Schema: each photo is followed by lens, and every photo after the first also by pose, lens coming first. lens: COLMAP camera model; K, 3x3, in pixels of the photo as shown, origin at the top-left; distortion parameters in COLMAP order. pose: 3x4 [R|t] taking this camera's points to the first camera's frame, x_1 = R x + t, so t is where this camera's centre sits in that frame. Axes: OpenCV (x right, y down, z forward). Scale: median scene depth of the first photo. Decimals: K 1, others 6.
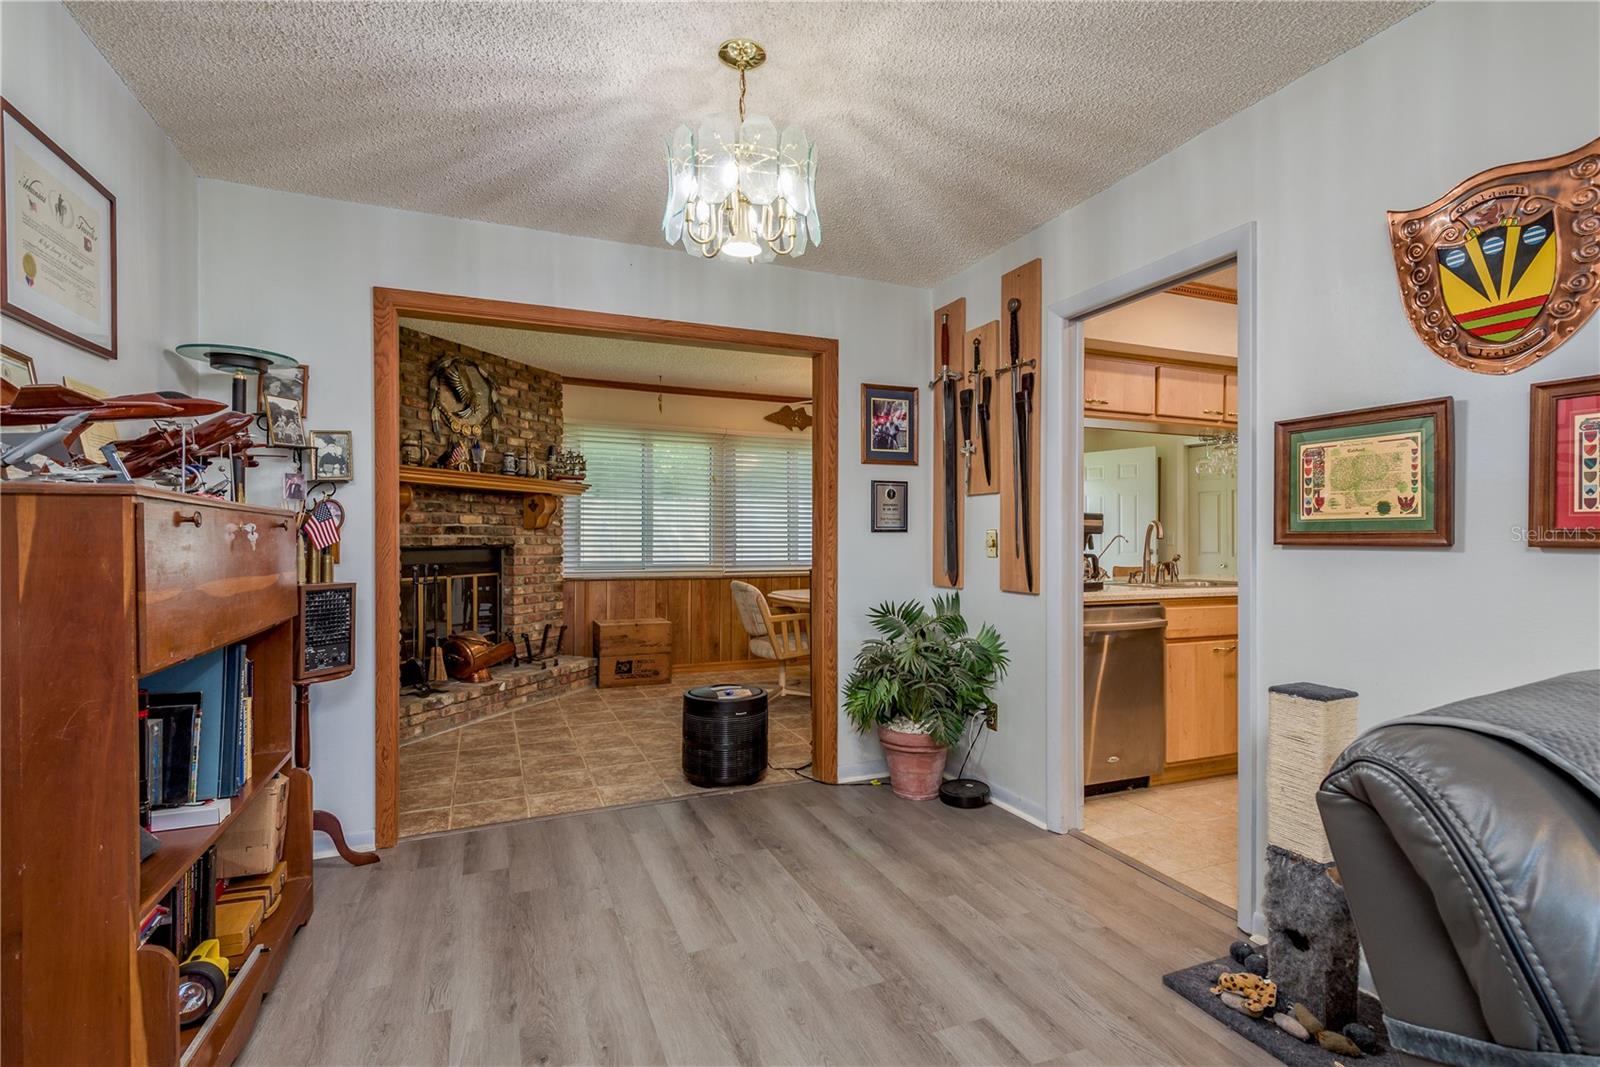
lens RADIAL K [[757.9, 0, 811.0], [0, 757.9, 538.4], [0, 0, 1]] dist [0.017700, -0.004648]
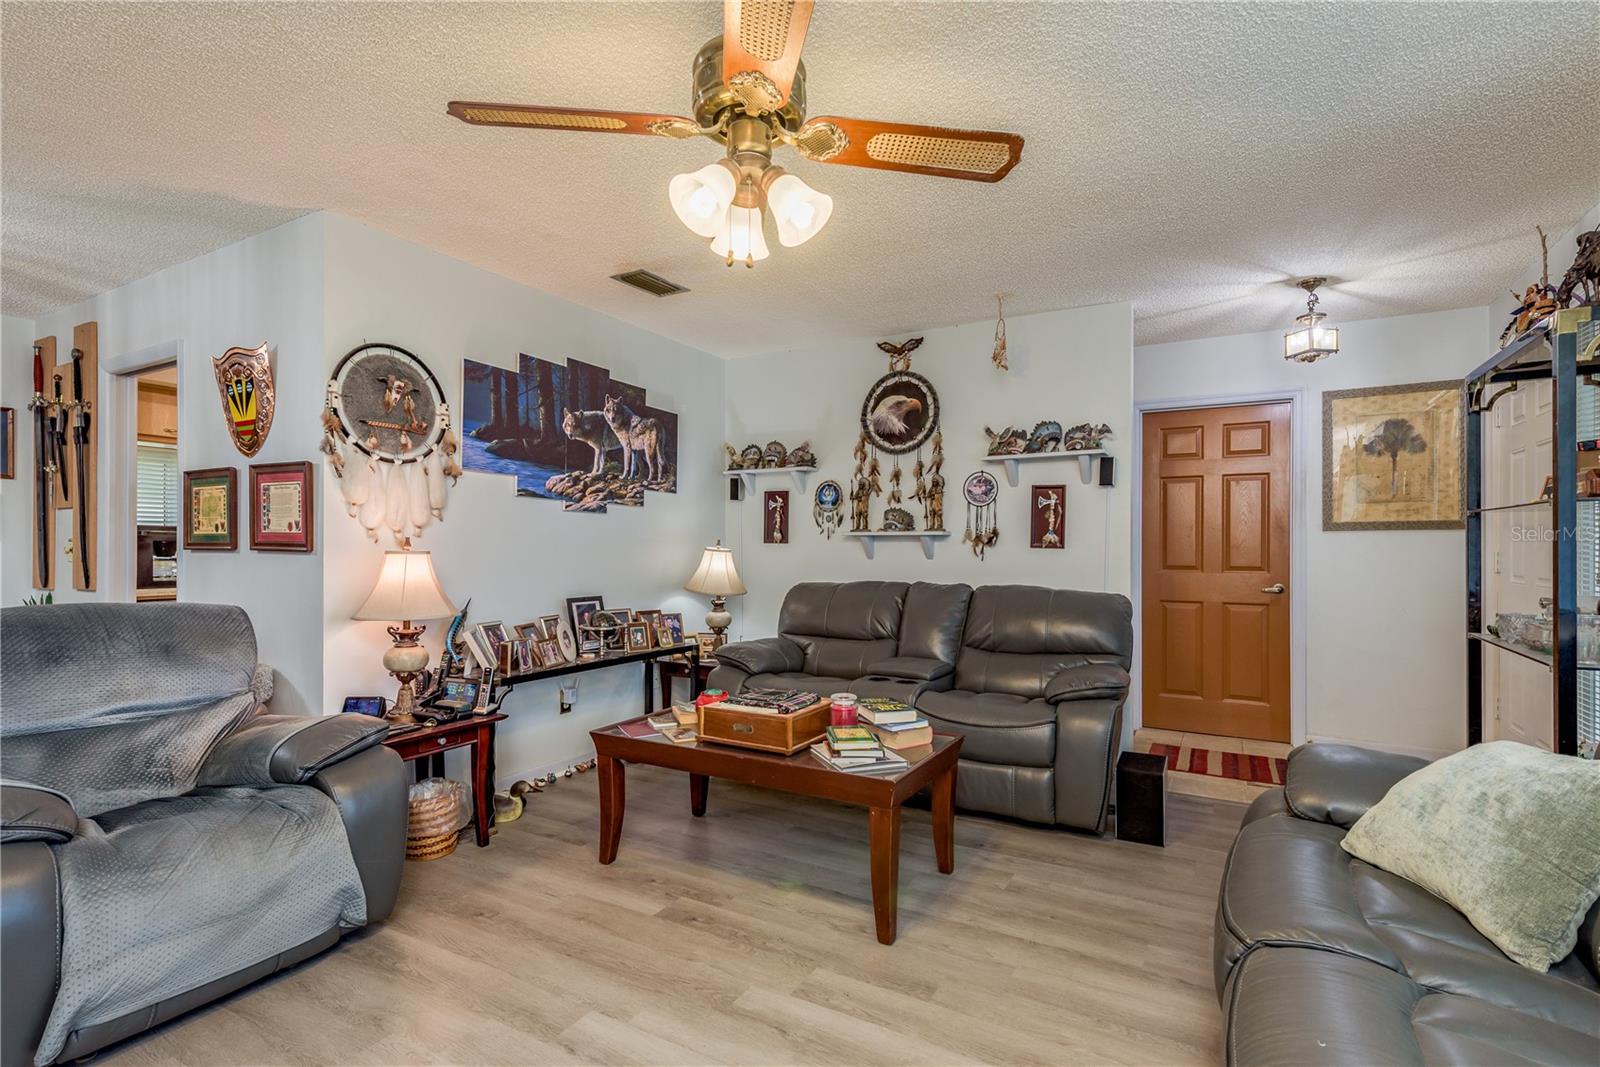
lens RADIAL K [[757.9, 0, 796.2], [0, 757.9, 550.5], [0, 0, 1]] dist [0.017700, -0.004648]
pose [[0.799503, -0.002403, 0.600657, 0.267525], [-0.000094, 0.999991, 0.004127, 0.001620], [-0.600662, -0.003356, 0.799496, -0.404599]]
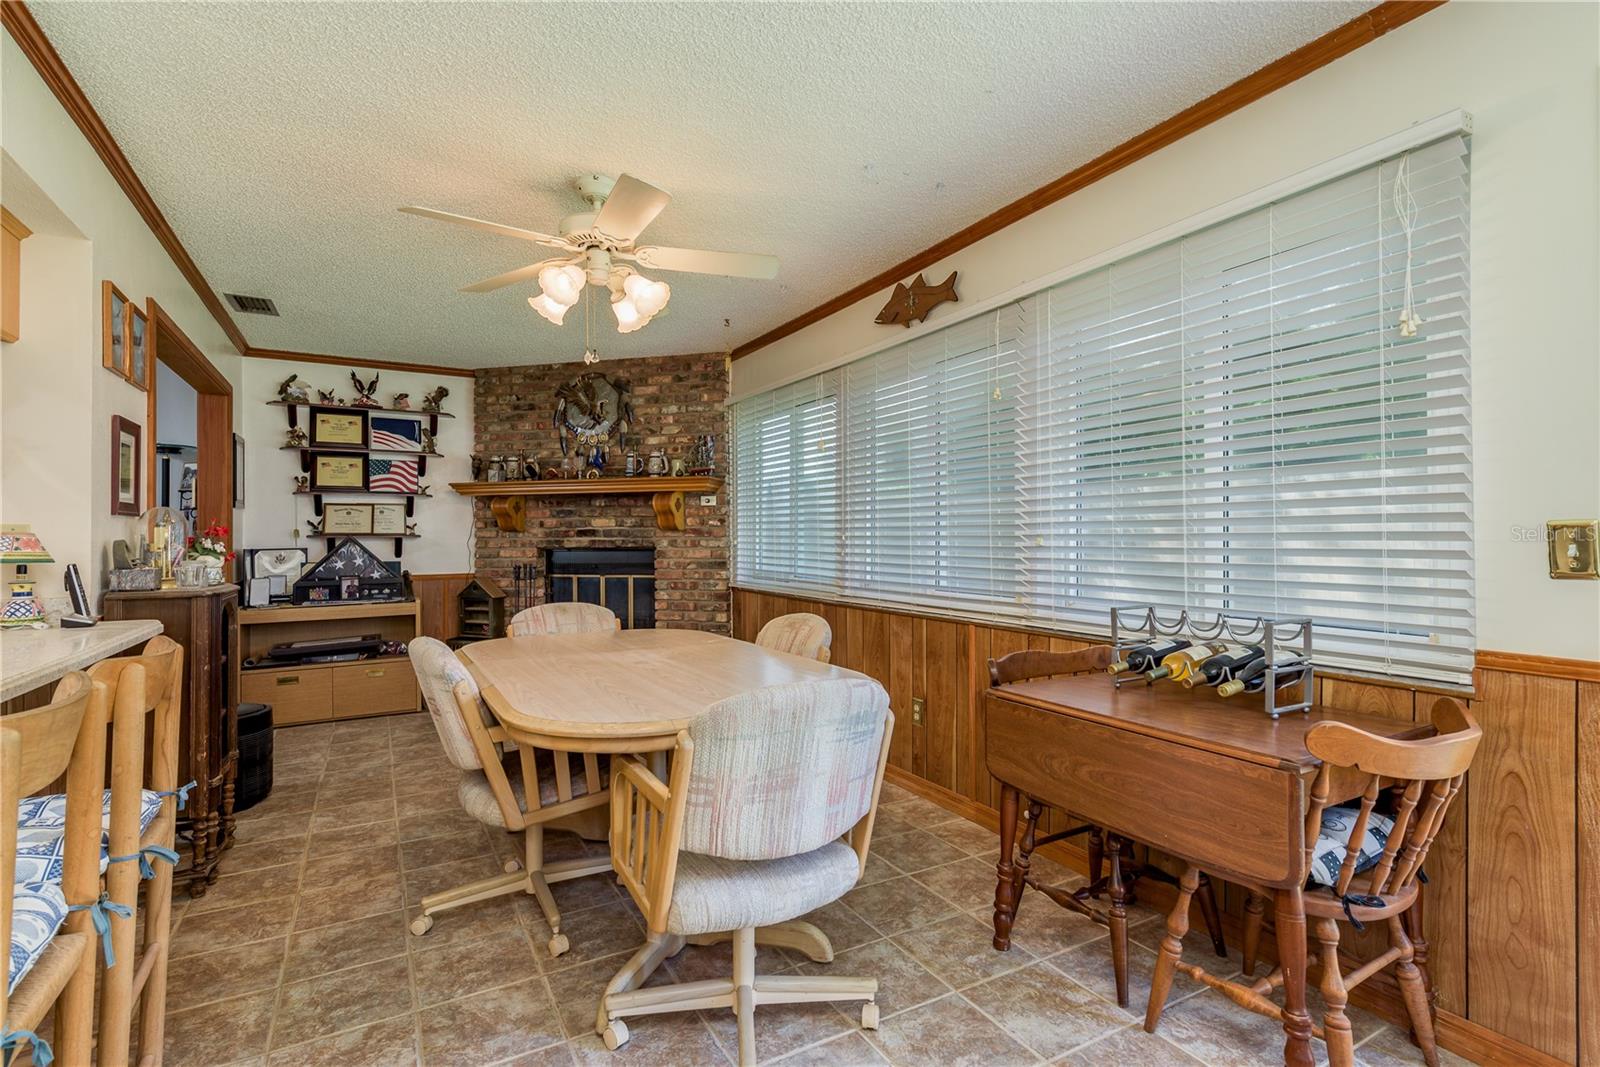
lens RADIAL K [[757.9, 0, 797.4], [0, 757.9, 532.3], [0, 0, 1]] dist [0.017700, -0.004648]
pose [[0.097226, -0.008979, -0.995222, 0.597090], [0.004113, 0.999954, -0.008620, -0.001467], [0.995254, -0.003256, 0.097259, 1.108744]]
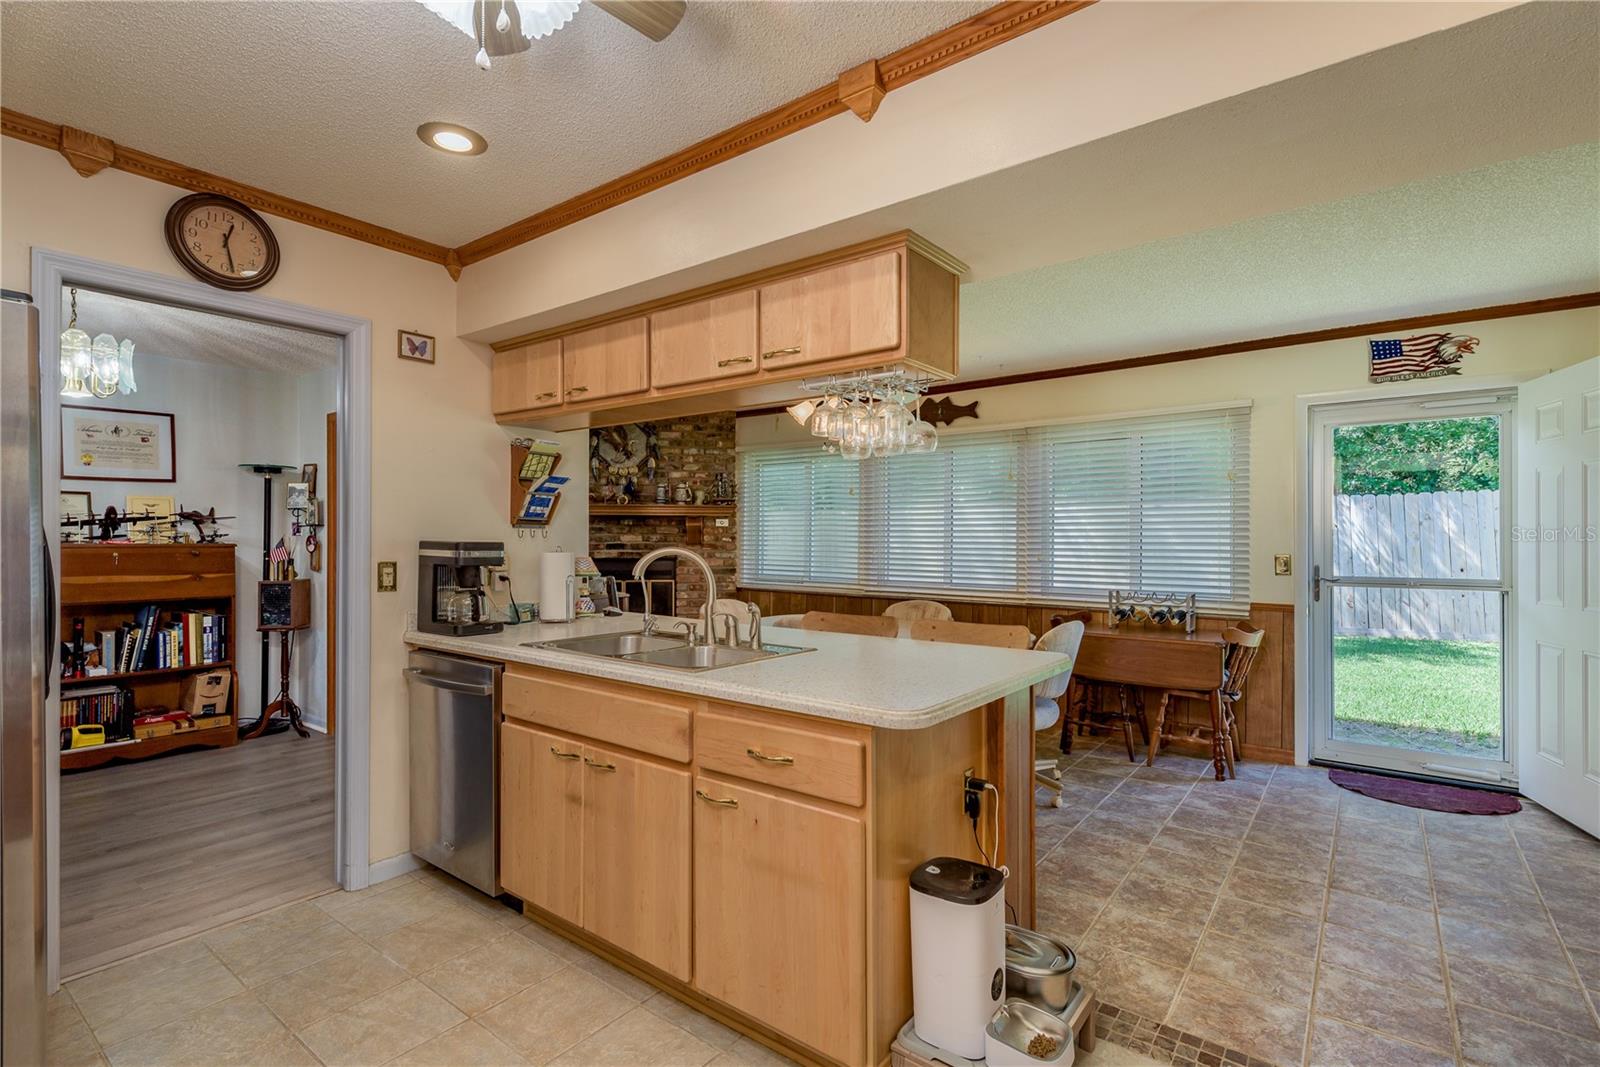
lens RADIAL K [[757.9, 0, 789.7], [0, 757.9, 539.3], [0, 0, 1]] dist [0.017700, -0.004648]
pose [[0.480545, 0.000024, -0.876970, 0.795526], [-0.002208, 0.999997, -0.001182, -0.021381], [0.876967, 0.002504, 0.480543, 0.580008]]
